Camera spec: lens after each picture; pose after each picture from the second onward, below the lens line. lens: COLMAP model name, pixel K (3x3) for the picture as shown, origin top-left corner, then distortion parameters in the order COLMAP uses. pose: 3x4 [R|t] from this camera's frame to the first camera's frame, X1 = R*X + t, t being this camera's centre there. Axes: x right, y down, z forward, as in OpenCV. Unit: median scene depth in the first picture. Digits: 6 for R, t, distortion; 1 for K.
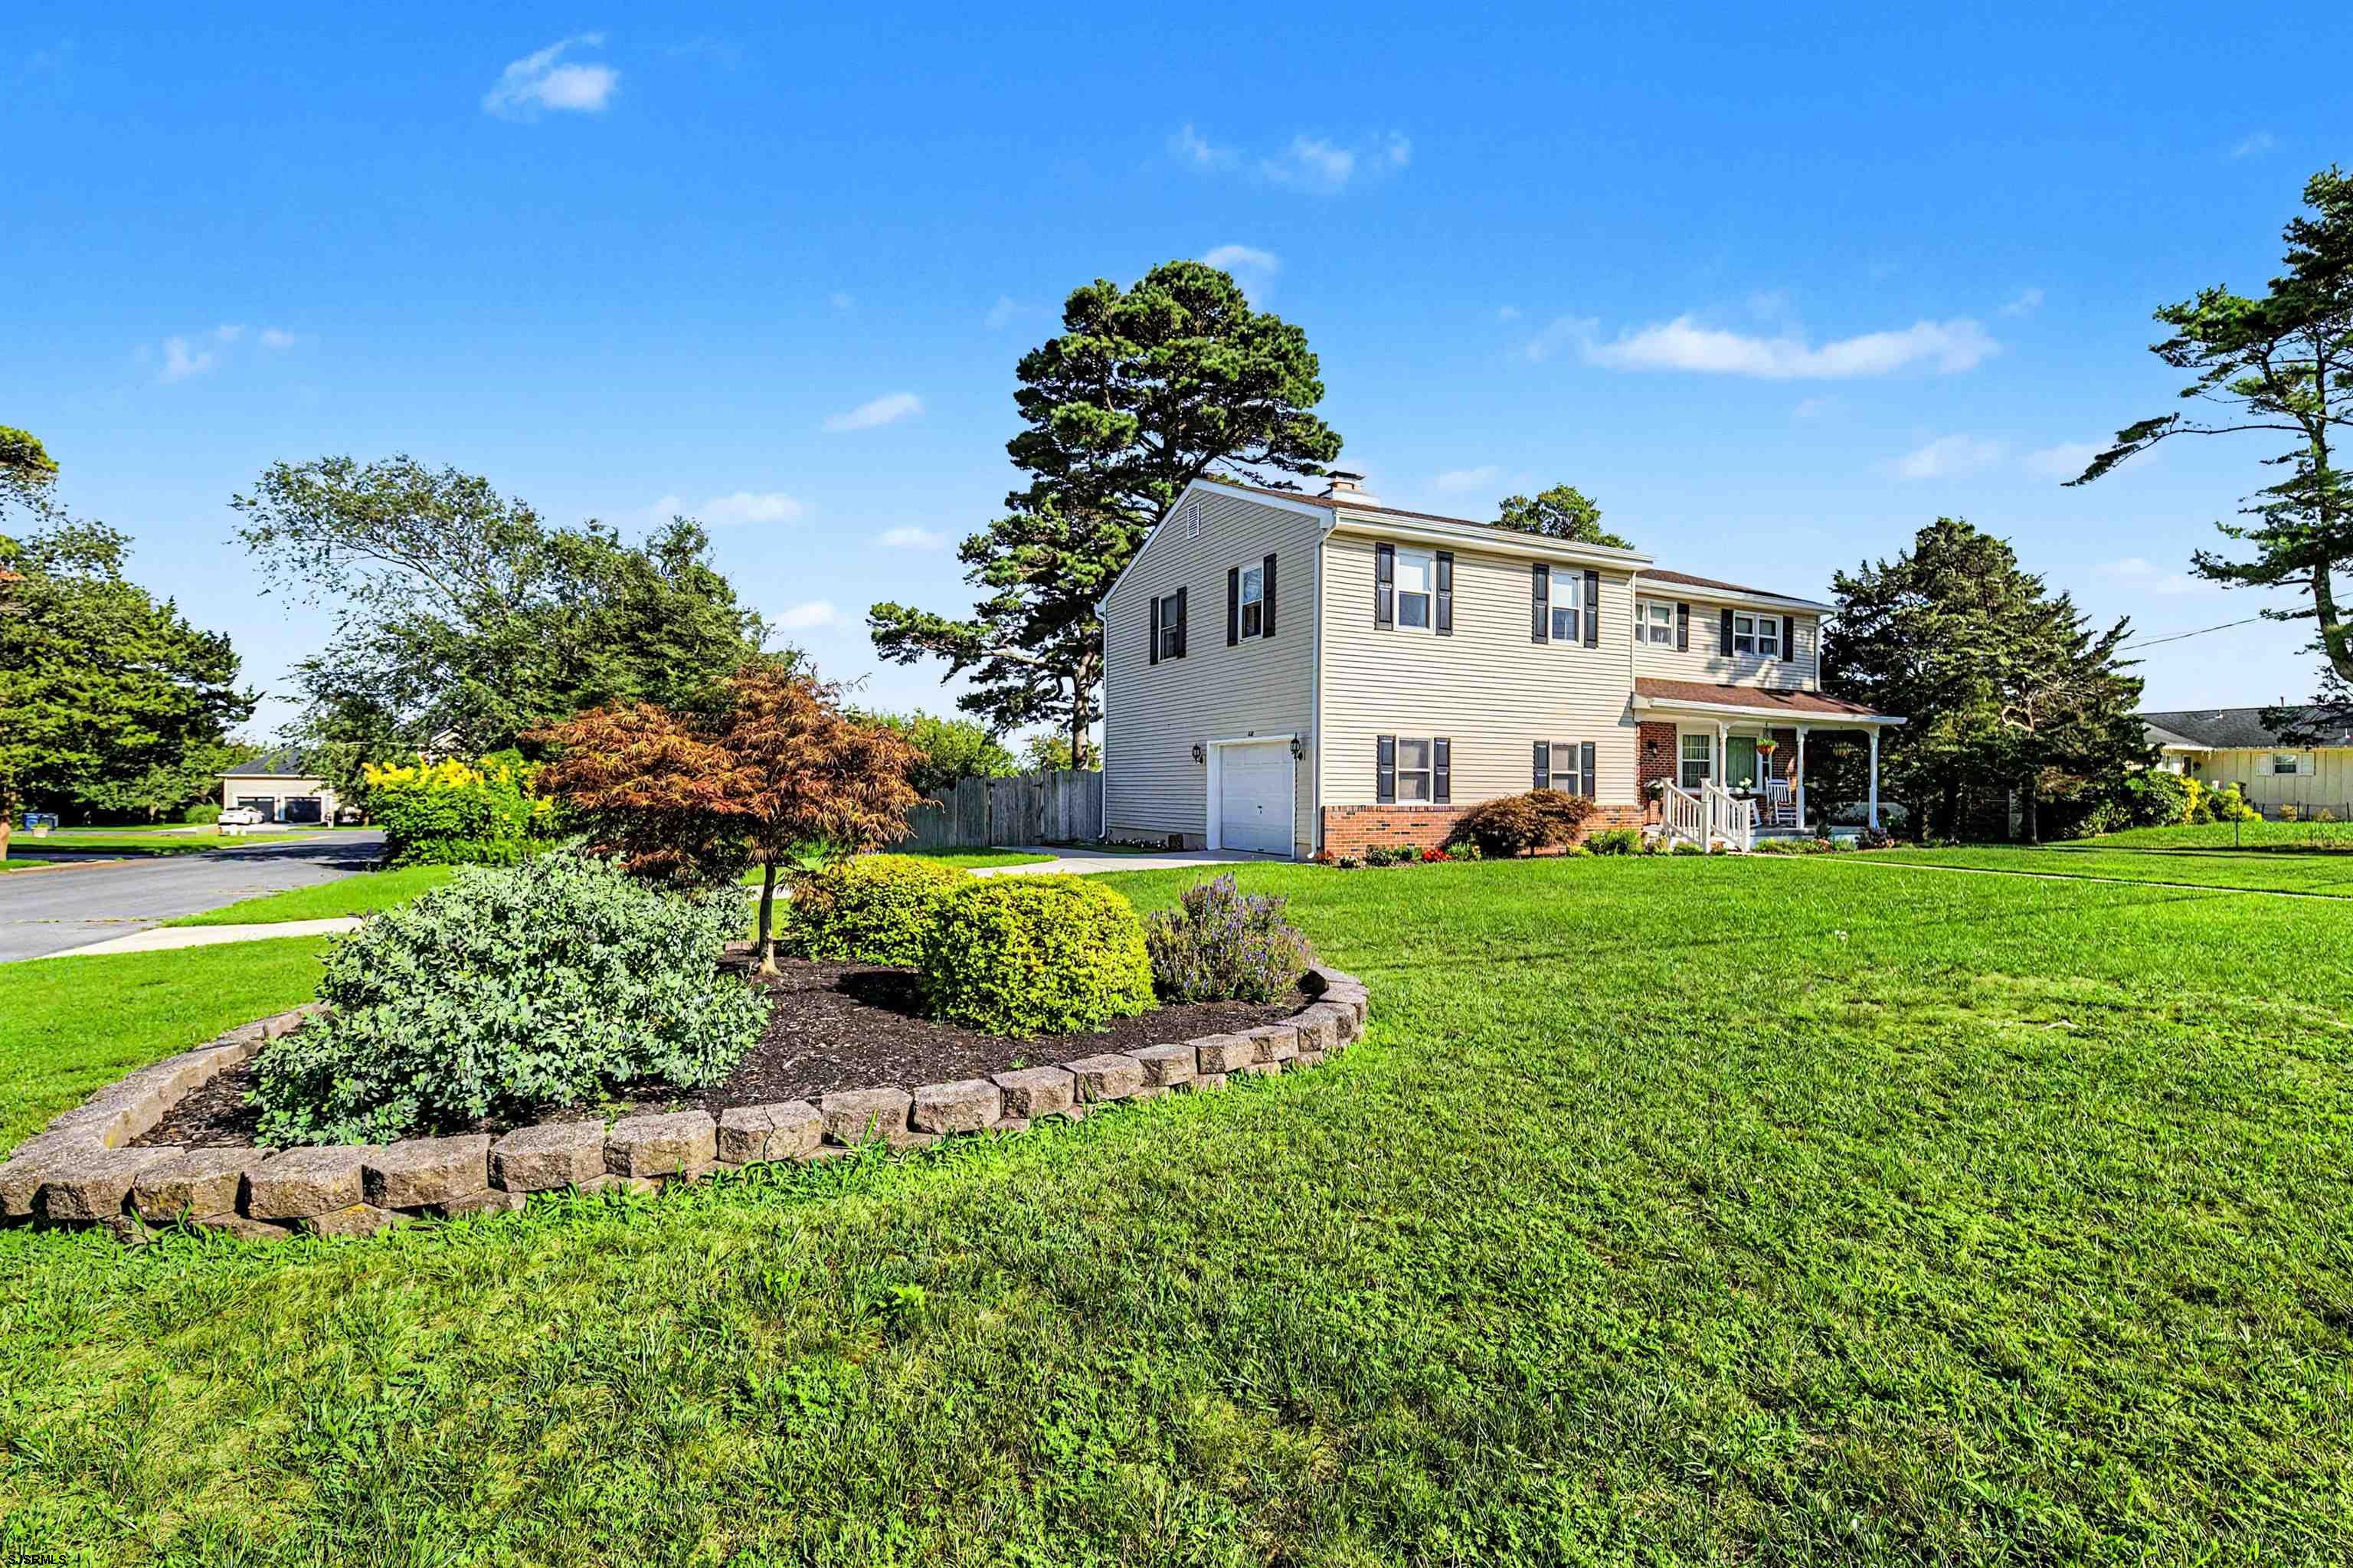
lens RADIAL K [[1020.1, 0, 1181.7], [0, 1020.1, 786.1], [0, 0, 1]] dist [0.004492, -0.002189]
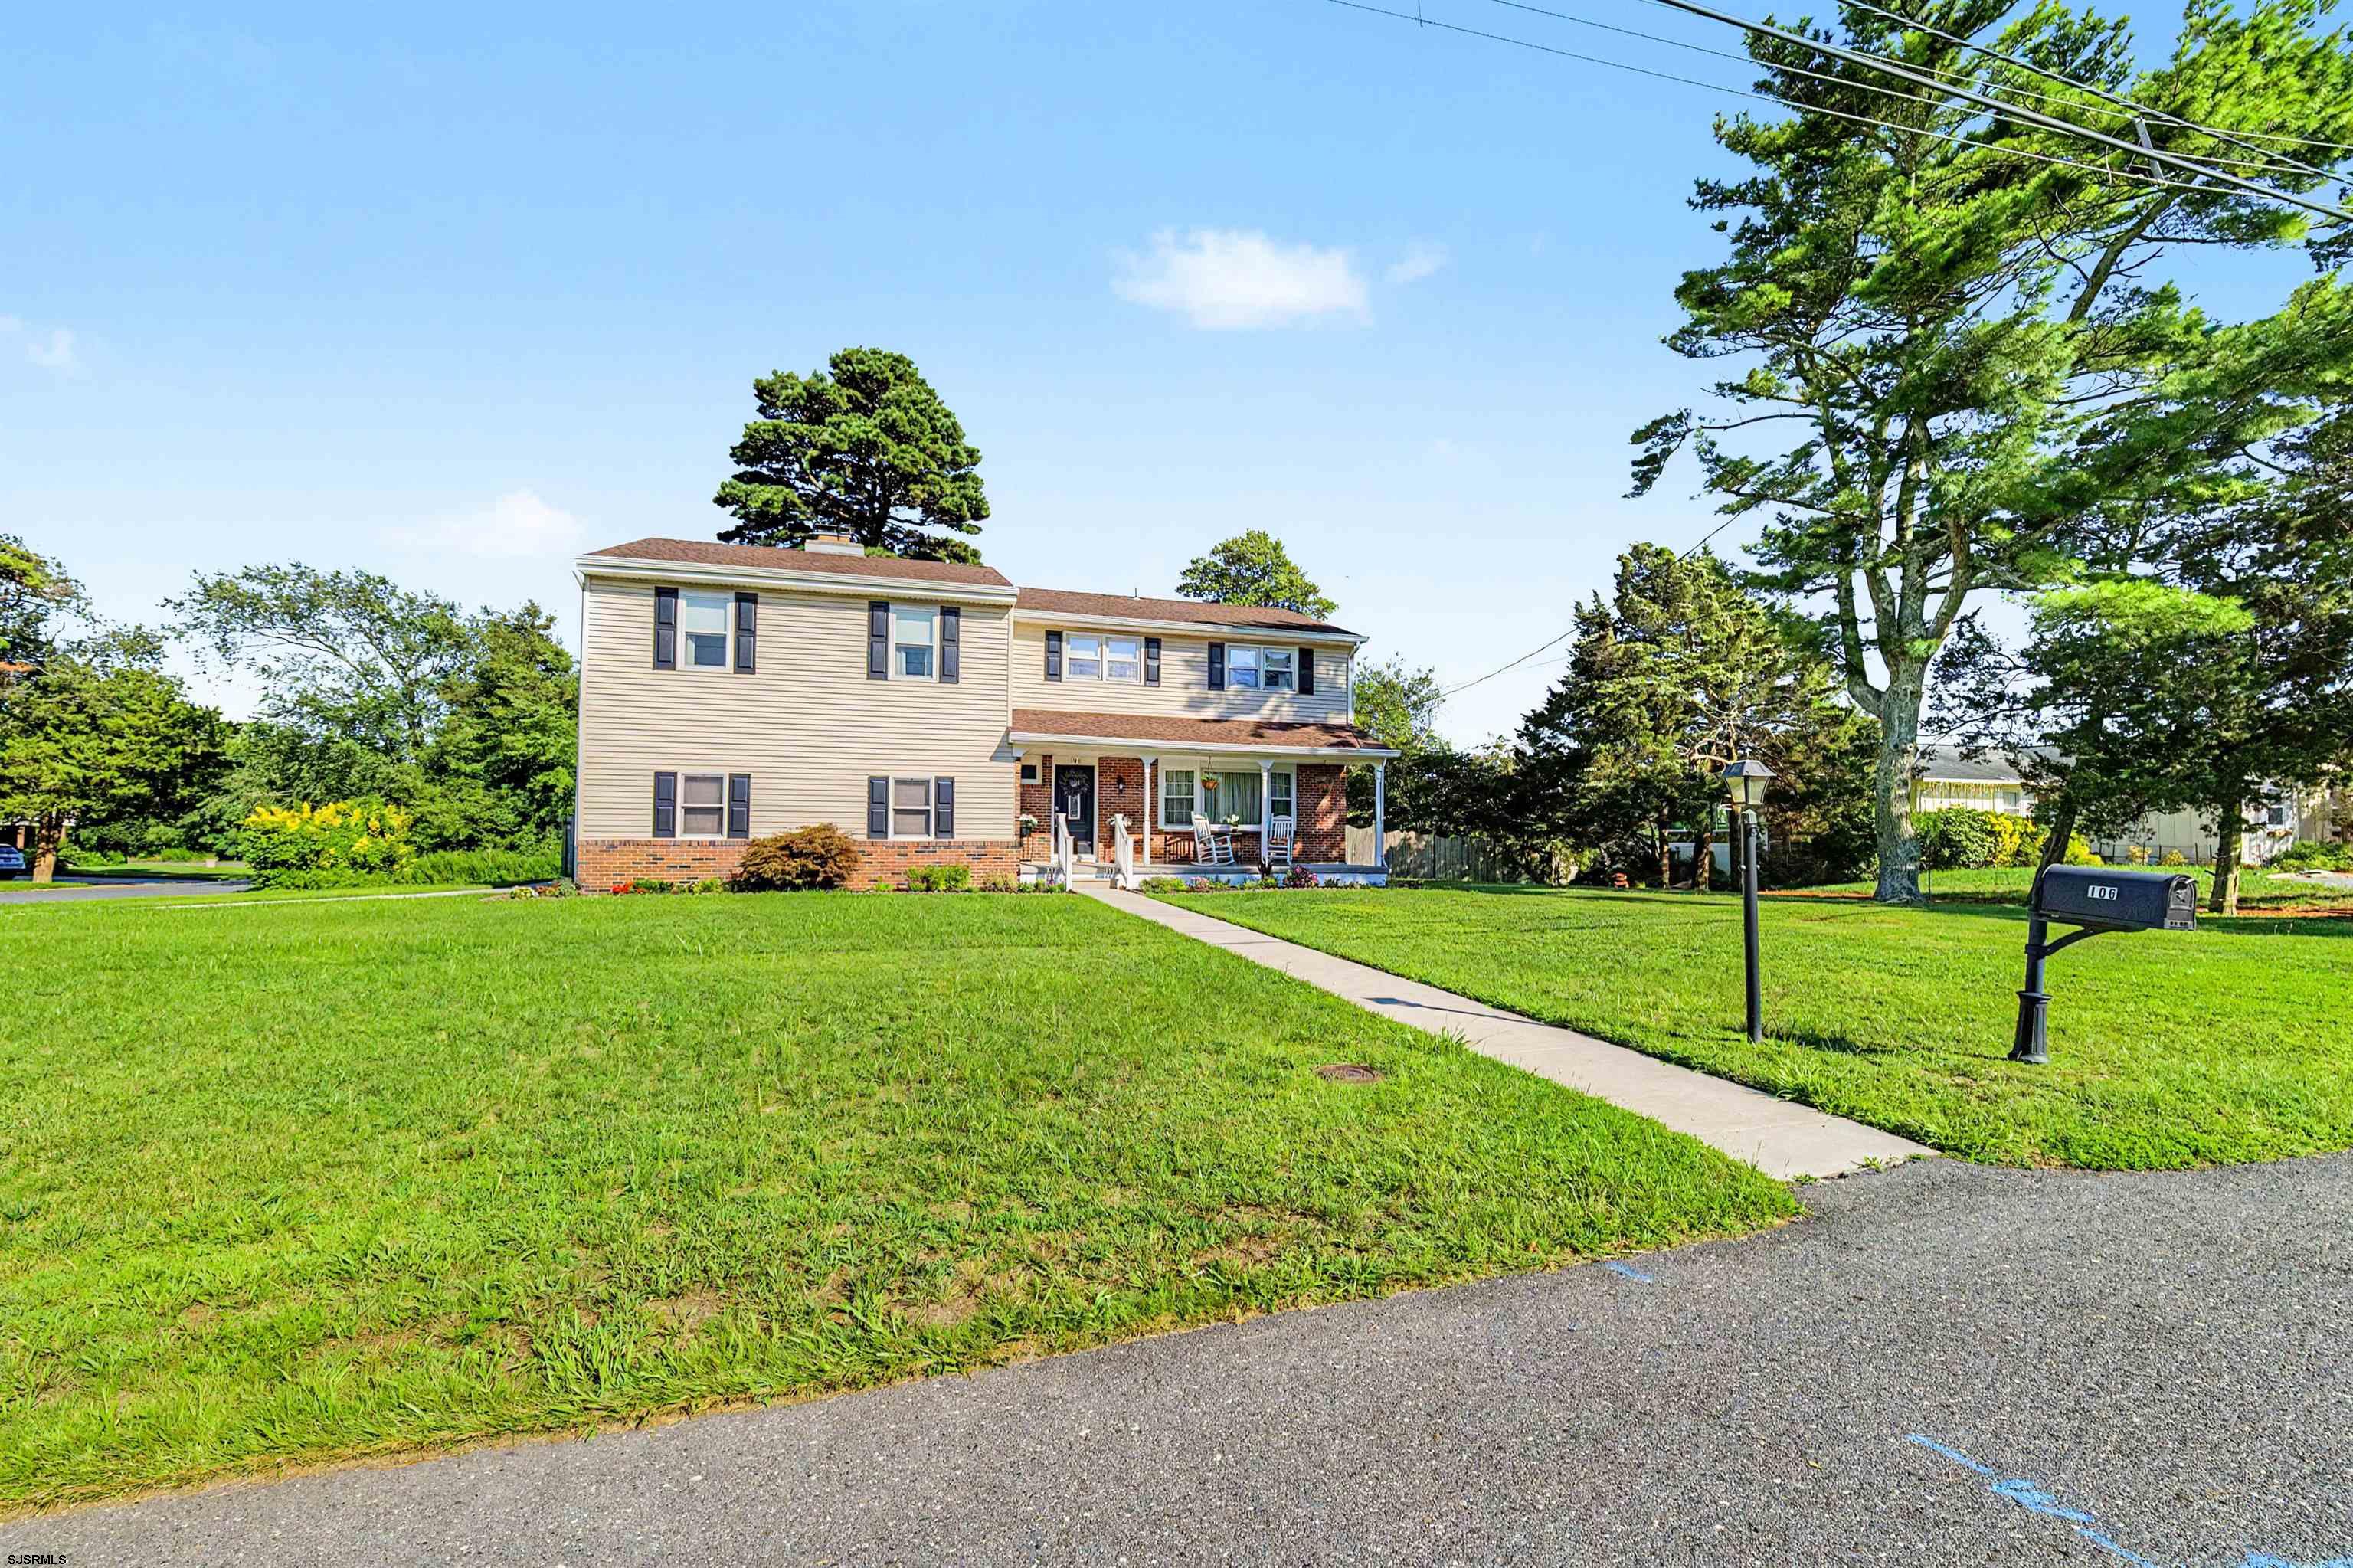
lens RADIAL K [[923.8, 0, 1175.7], [0, 923.8, 803.2], [0, 0, 1]] dist [-0.008747, 0.000002]
pose [[0.985530, -0.005191, -0.169423, 0.646261], [0.000195, 0.999565, -0.029493, 0.007336], [0.169502, 0.029033, 0.985102, 0.124299]]
